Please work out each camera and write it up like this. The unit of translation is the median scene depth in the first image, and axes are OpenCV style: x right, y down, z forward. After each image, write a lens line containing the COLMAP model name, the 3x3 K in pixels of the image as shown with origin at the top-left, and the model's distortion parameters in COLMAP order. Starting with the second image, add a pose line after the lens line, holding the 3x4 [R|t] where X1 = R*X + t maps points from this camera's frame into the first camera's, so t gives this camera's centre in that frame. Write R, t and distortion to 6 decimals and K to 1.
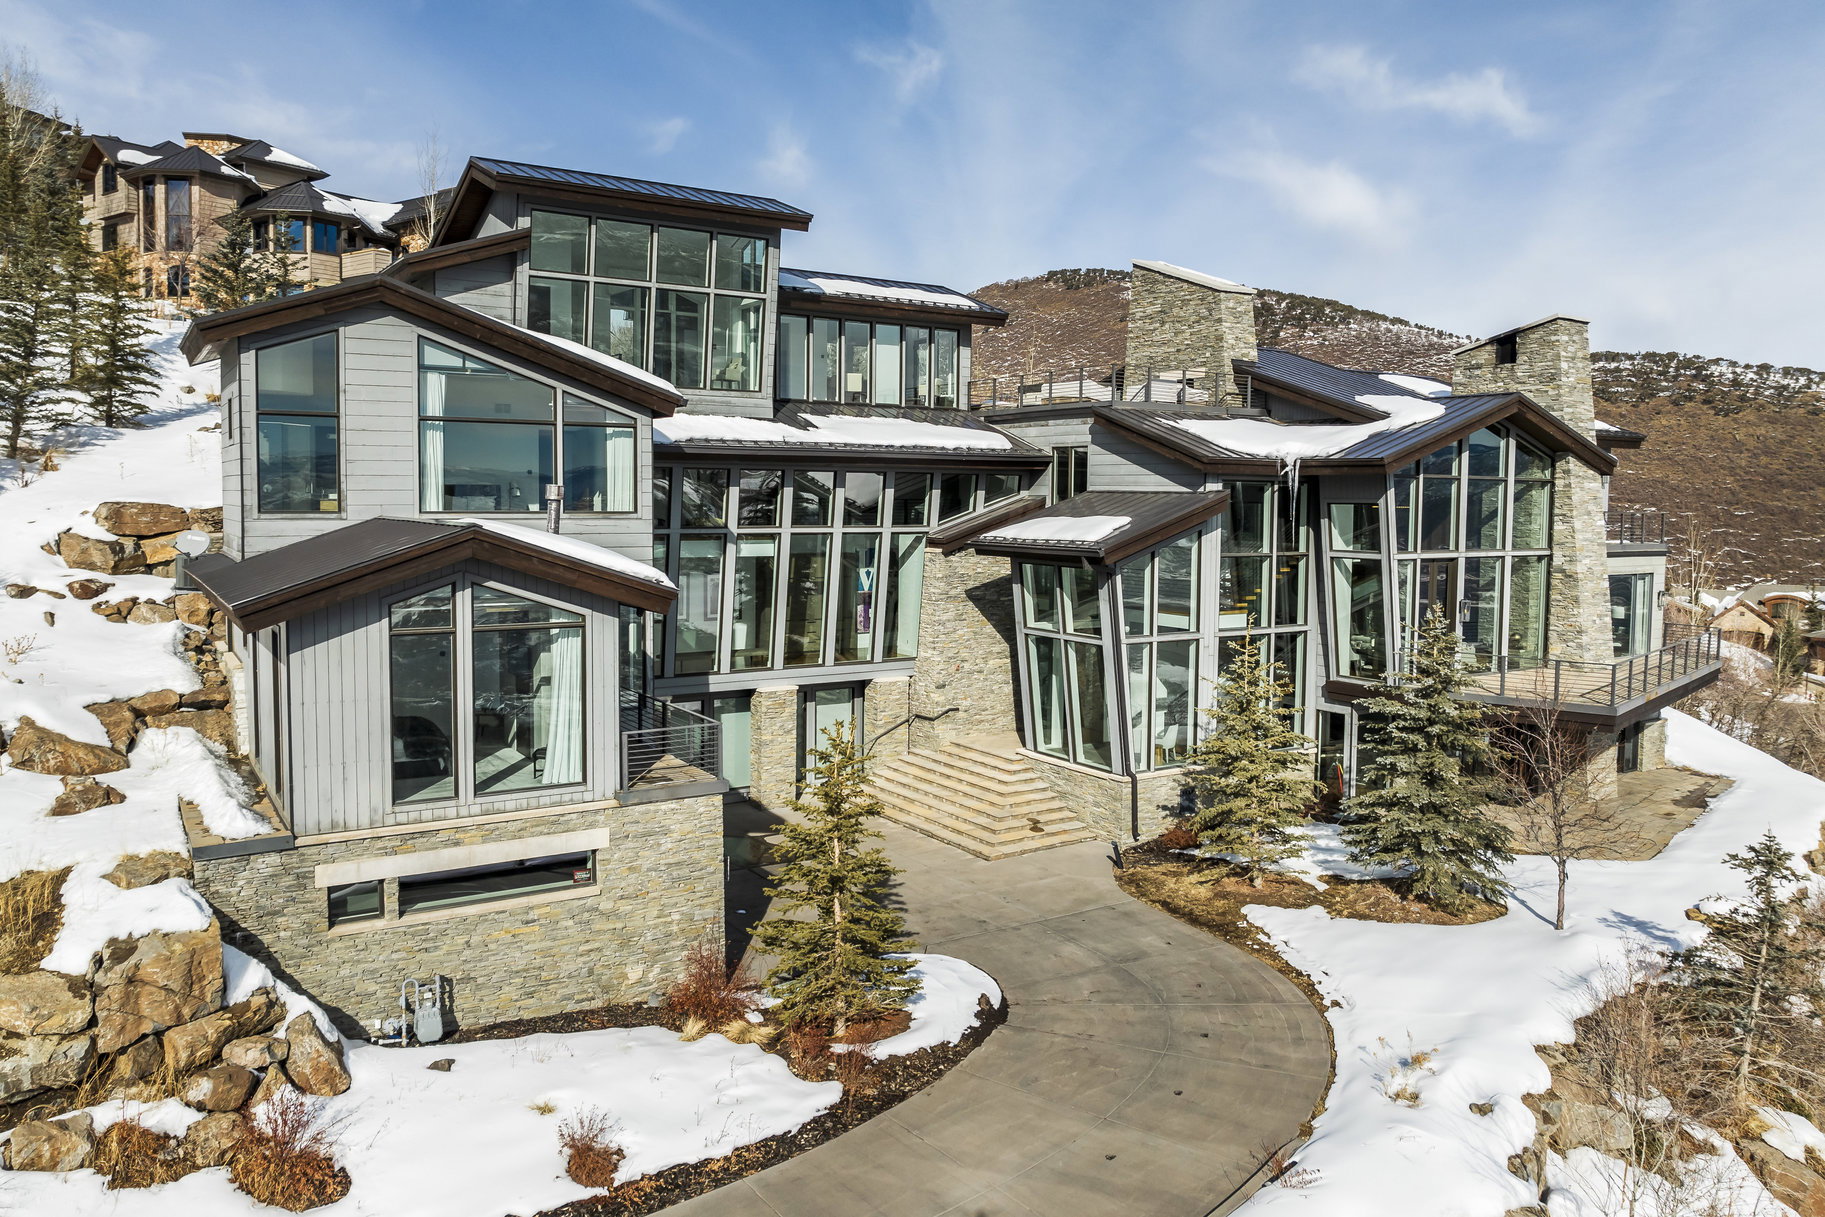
lens RADIAL K [[1288.0, 0, 914.0], [0, 1288.0, 575.8], [0, 0, 1]] dist [-0.048644, 0.018870]
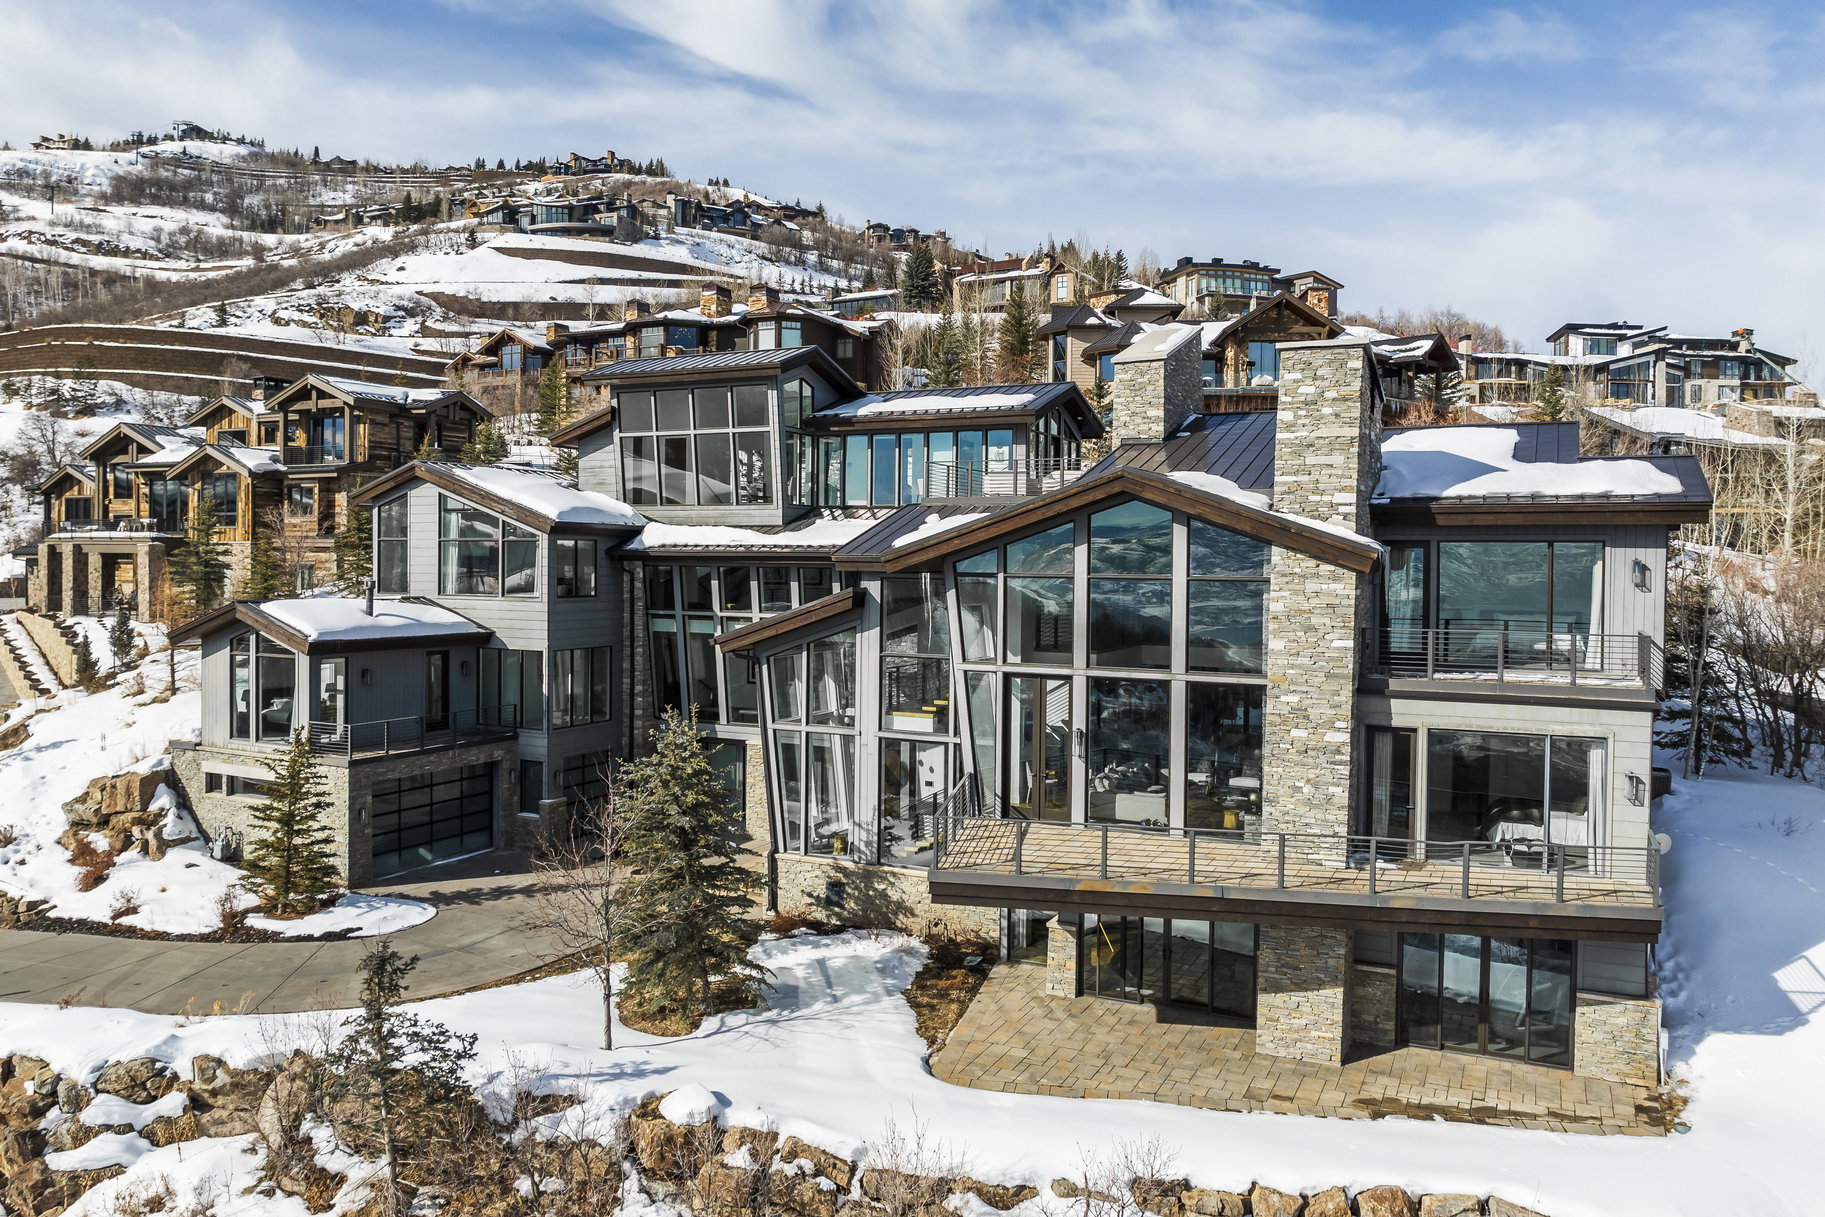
lens RADIAL K [[1288.0, 0, 914.0], [0, 1288.0, 575.8], [0, 0, 1]] dist [-0.048644, 0.018870]
pose [[0.518133, 0.006074, -0.855278, 1.127222], [-0.058322, 0.997898, -0.028245, -0.050915], [0.853309, 0.064516, 0.517398, 0.521191]]
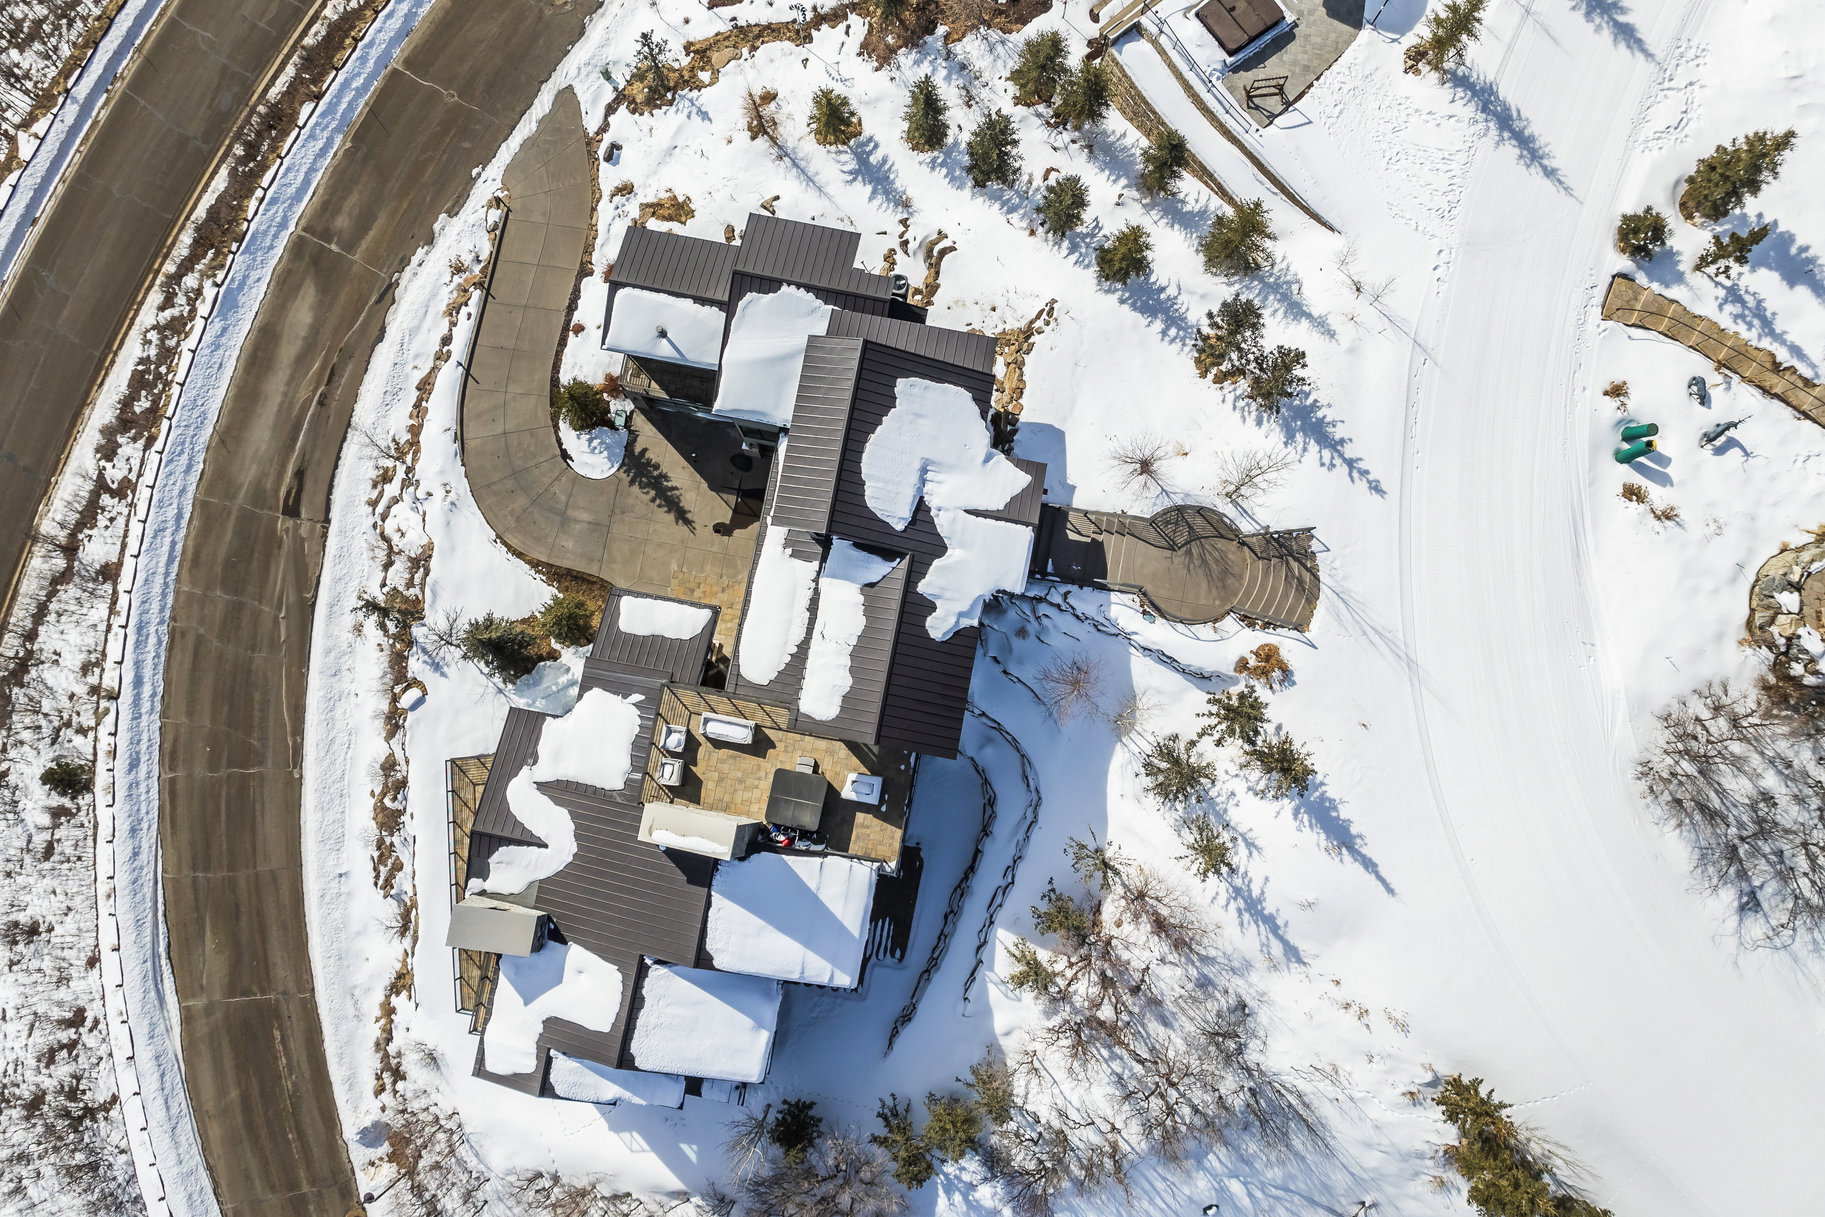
lens RADIAL K [[1288.0, 0, 914.0], [0, 1288.0, 575.8], [0, 0, 1]] dist [-0.048644, 0.018870]
pose [[-0.683596, 0.721980, -0.106965, 0.015946], [-0.065156, 0.085603, 0.994197, -1.980916], [0.726946, 0.686598, -0.011476, 1.272231]]
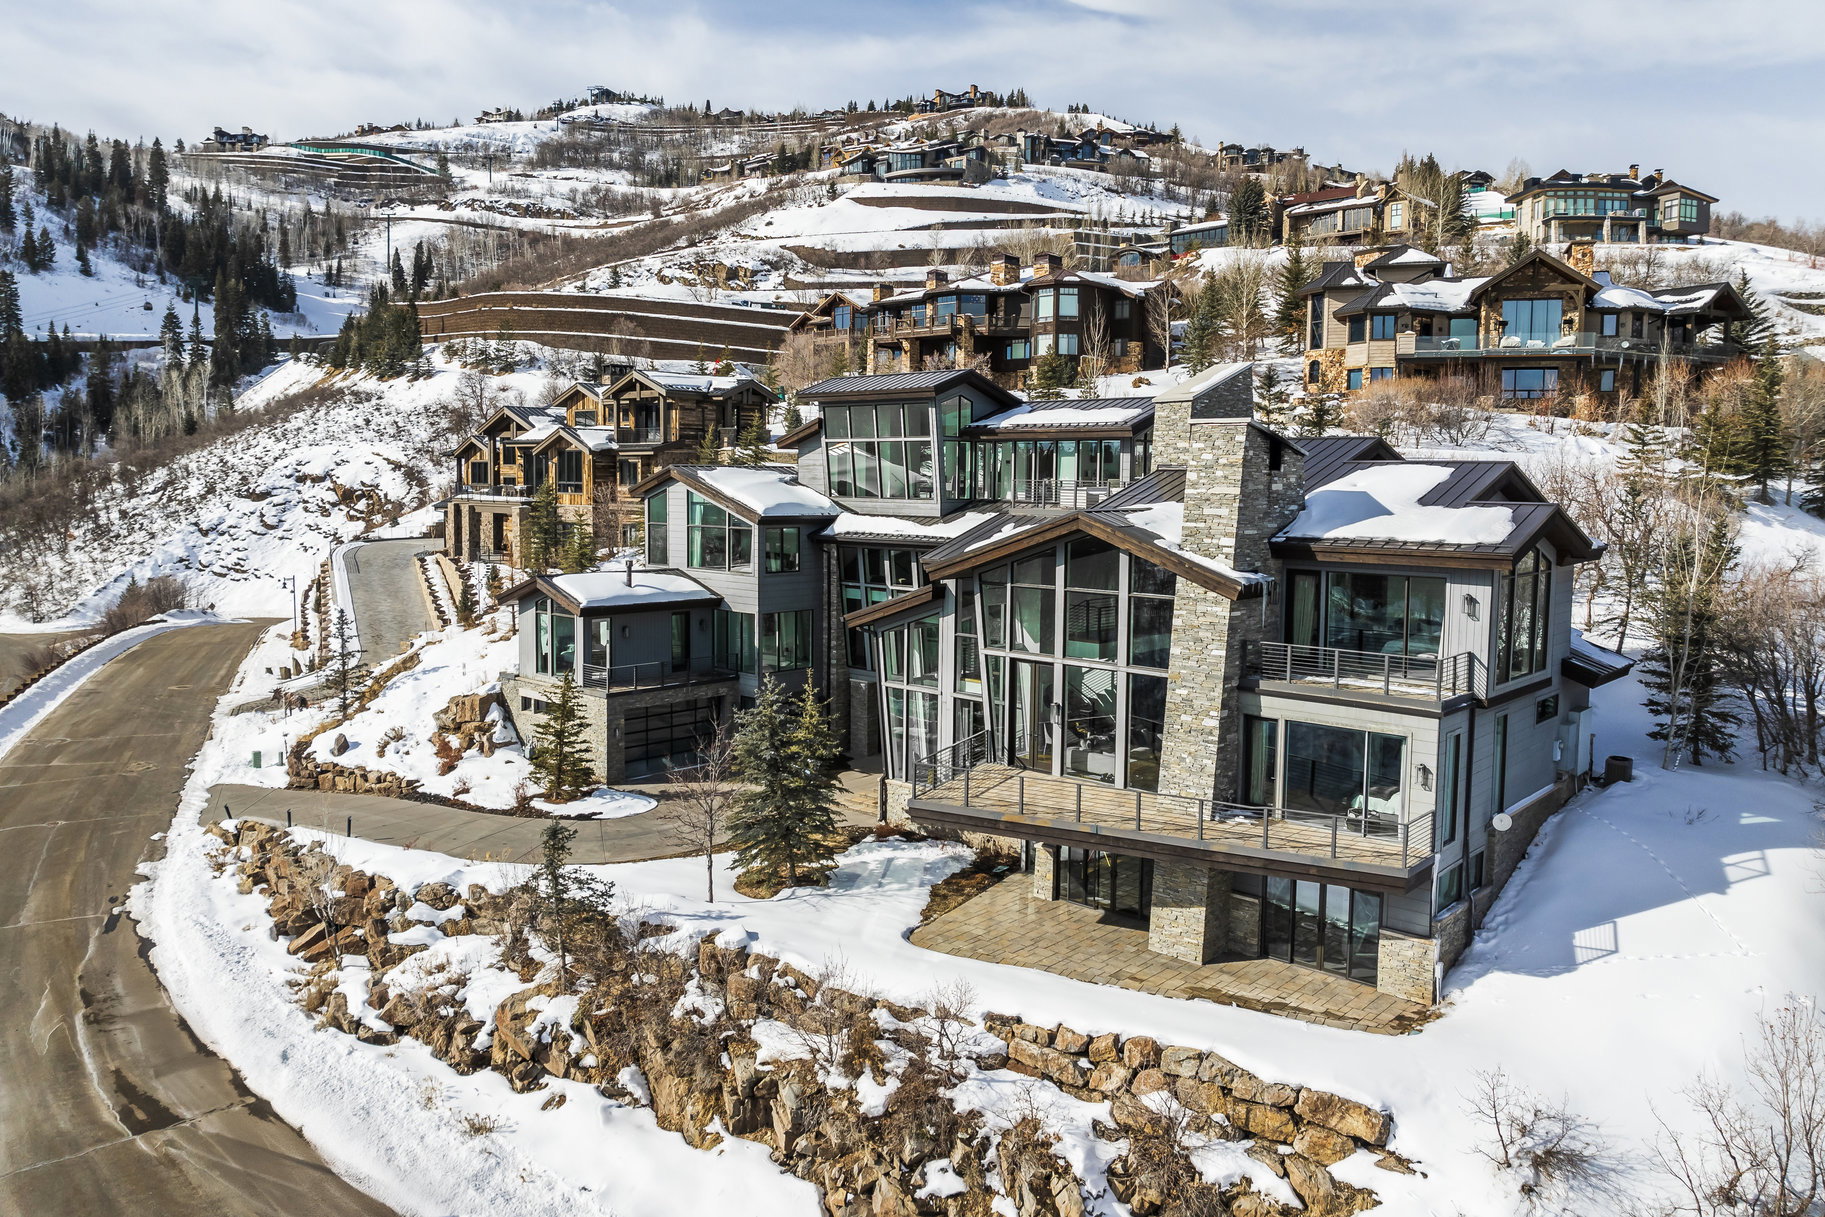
lens RADIAL K [[1282.2, 0, 917.4], [0, 1282.2, 570.5], [0, 0, 1]] dist [-0.036280, -0.004079]
pose [[0.257760, 0.062915, -0.964158, 1.511779], [-0.068293, 0.996568, 0.046772, -0.141914], [0.963792, 0.053790, 0.261172, 0.639518]]
